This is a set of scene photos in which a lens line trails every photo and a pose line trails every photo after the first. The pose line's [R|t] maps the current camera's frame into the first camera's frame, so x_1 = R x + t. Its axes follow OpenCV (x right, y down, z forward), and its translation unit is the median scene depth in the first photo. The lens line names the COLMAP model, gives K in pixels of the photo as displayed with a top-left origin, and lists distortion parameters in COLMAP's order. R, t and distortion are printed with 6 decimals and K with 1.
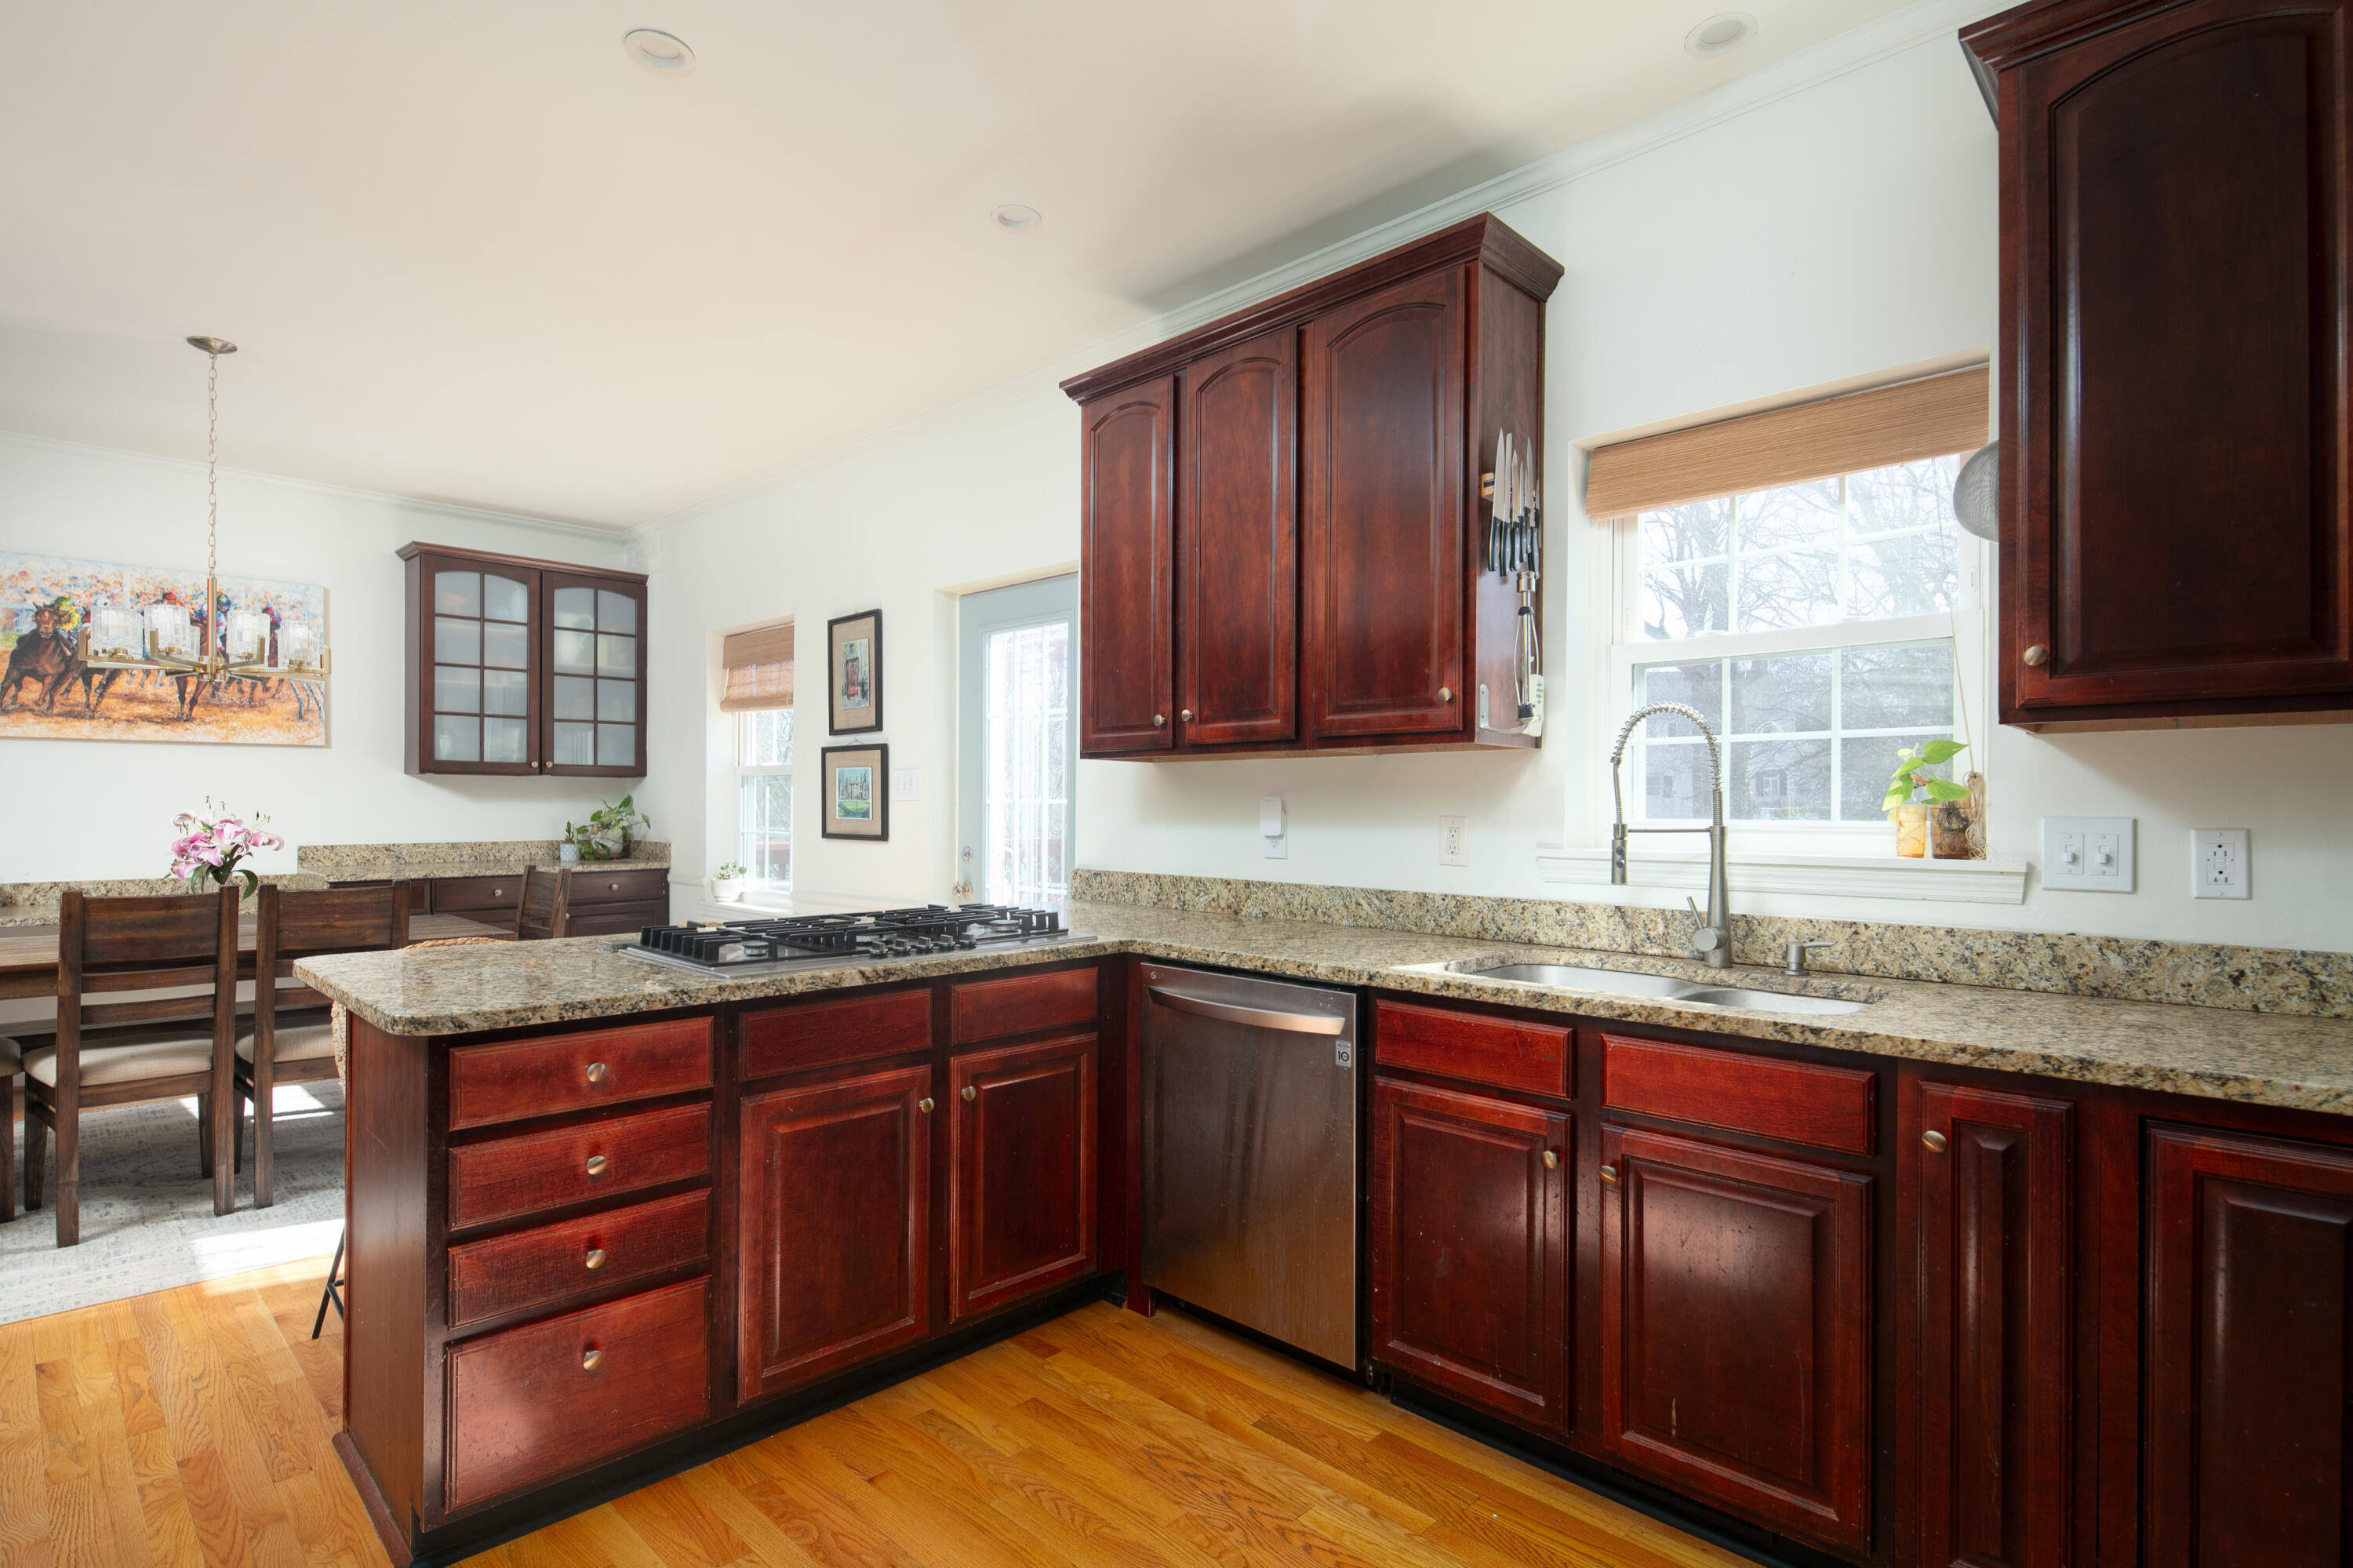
lens RADIAL K [[1153.0, 0, 1196.1], [0, 1153.0, 813.7], [0, 0, 1]] dist [-0.003573, -0.000527]
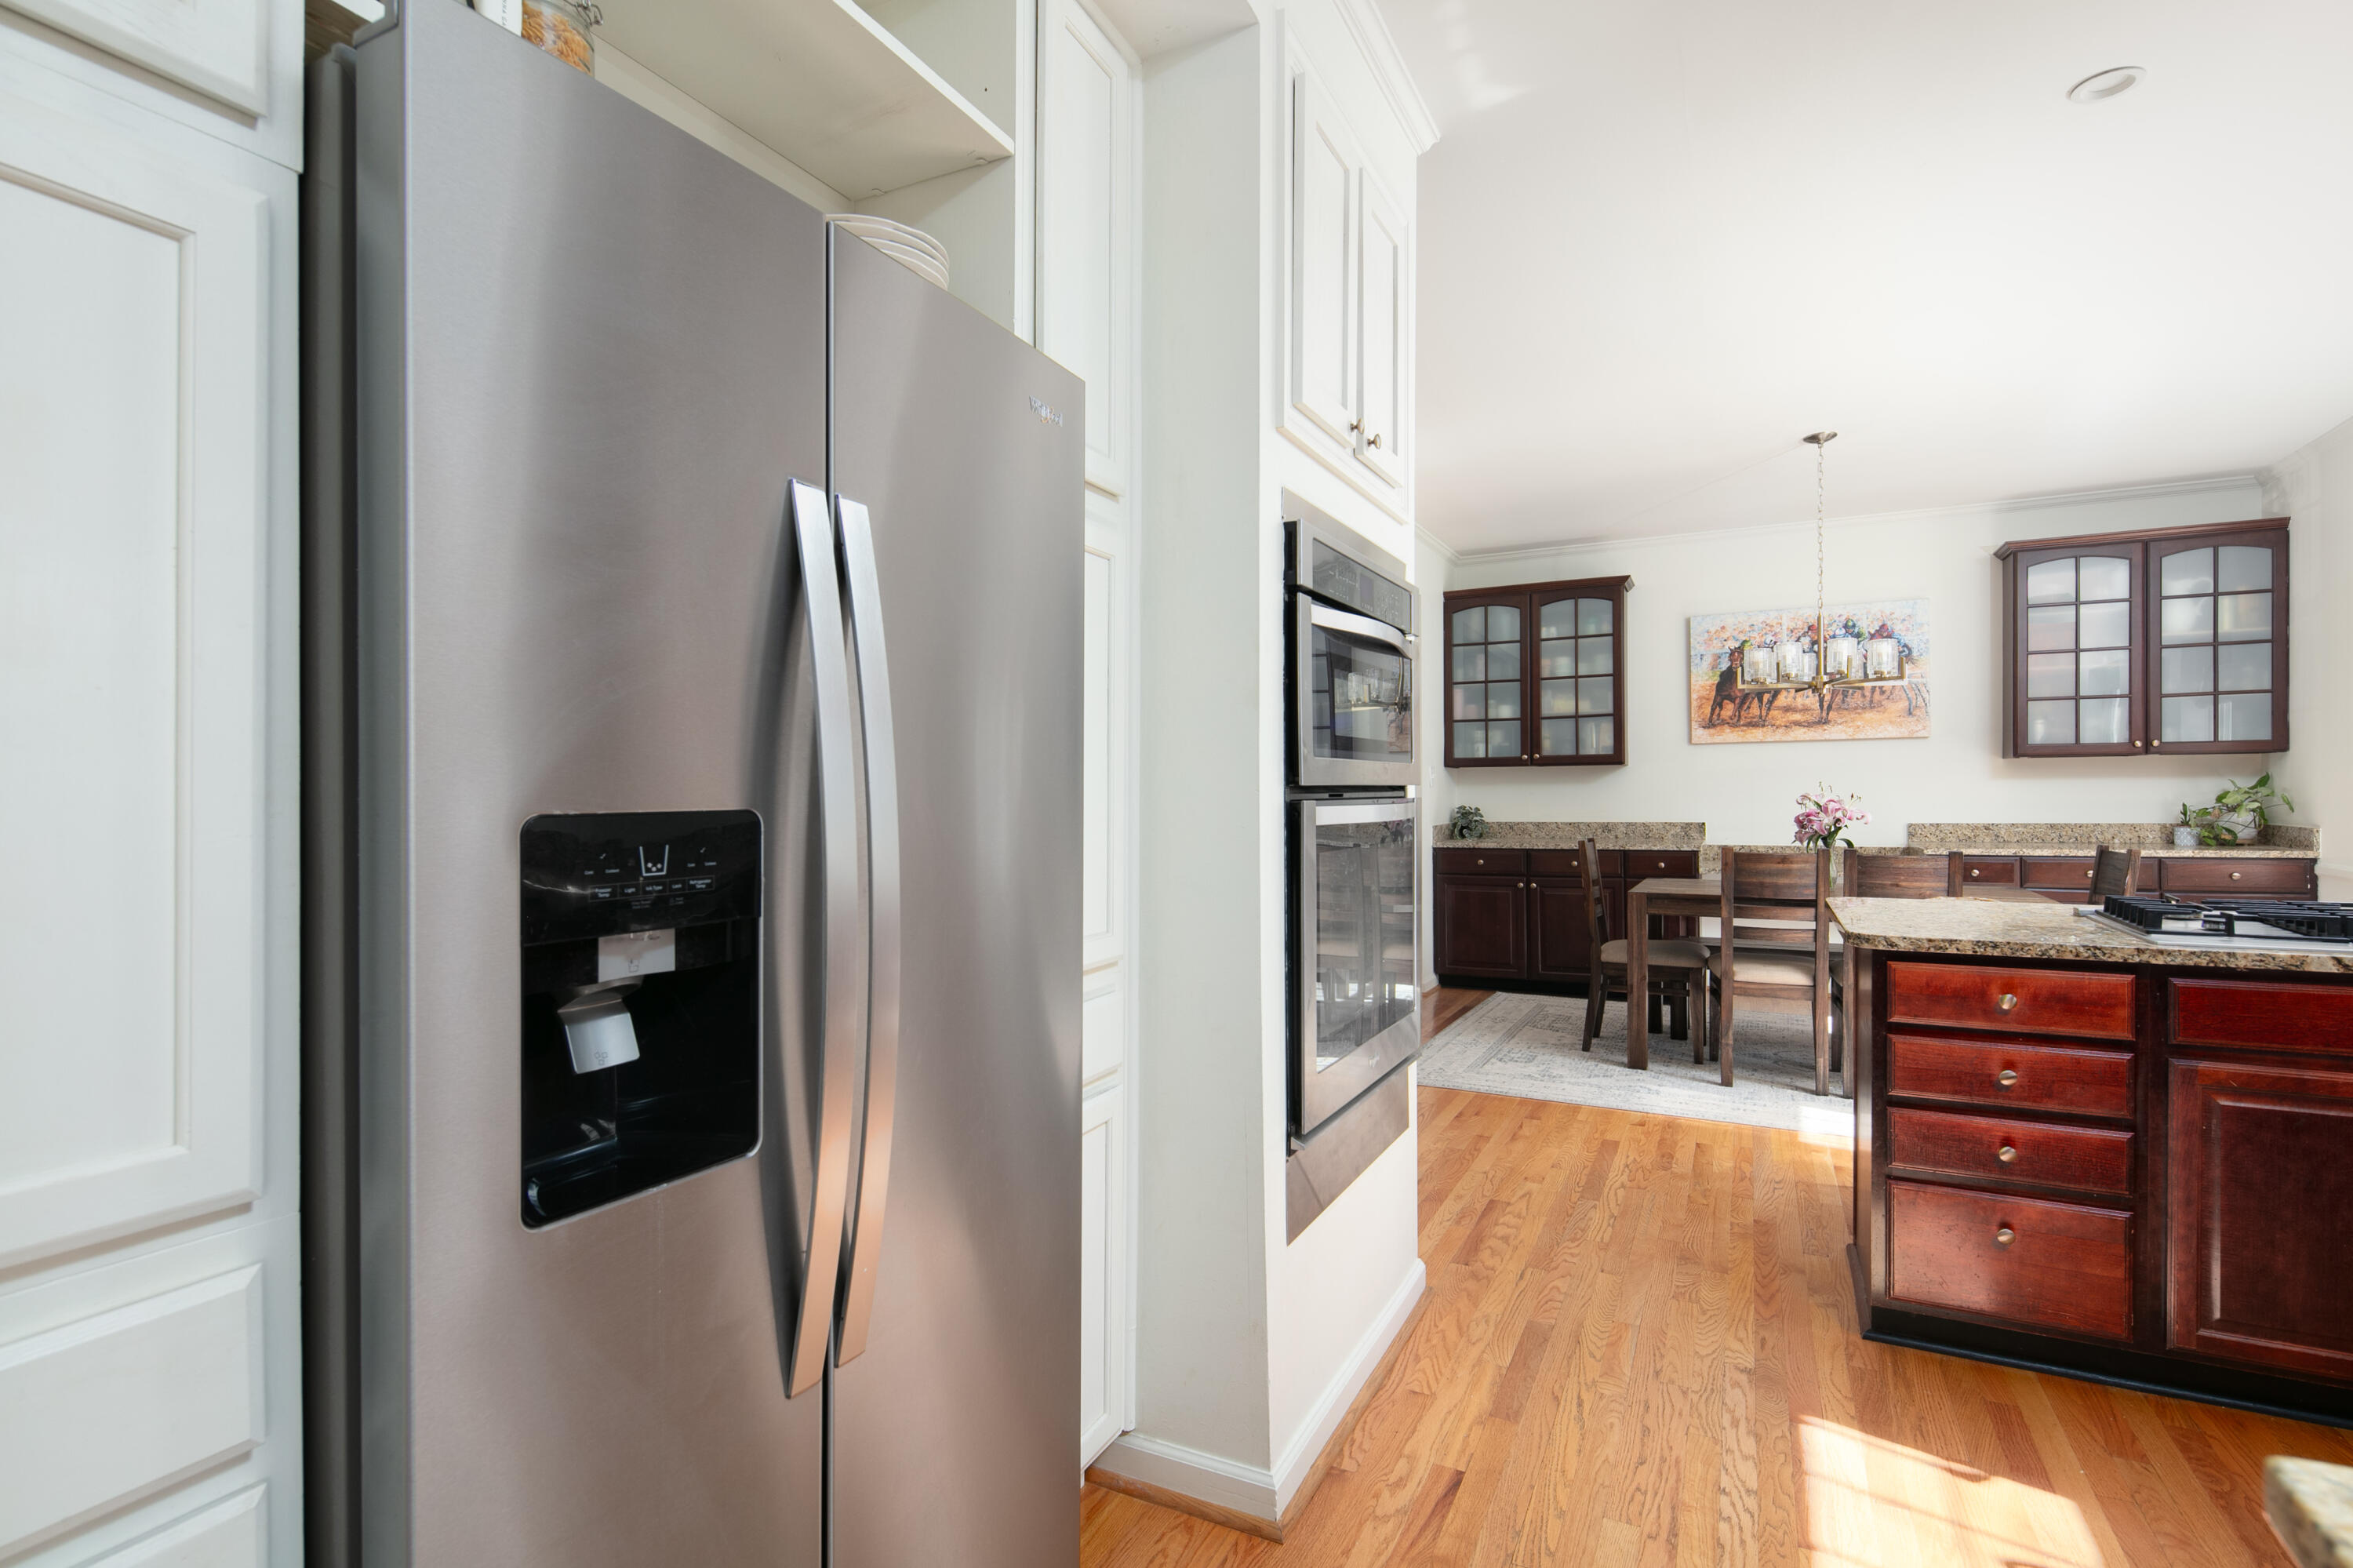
lens RADIAL K [[1153.0, 0, 1175.1], [0, 1153.0, 790.5], [0, 0, 1]] dist [-0.003573, -0.000527]
pose [[0.297770, -0.009288, -0.954593, 0.180292], [0.003285, 0.999957, -0.008704, 0.003847], [0.954632, -0.000544, 0.297787, -0.097434]]
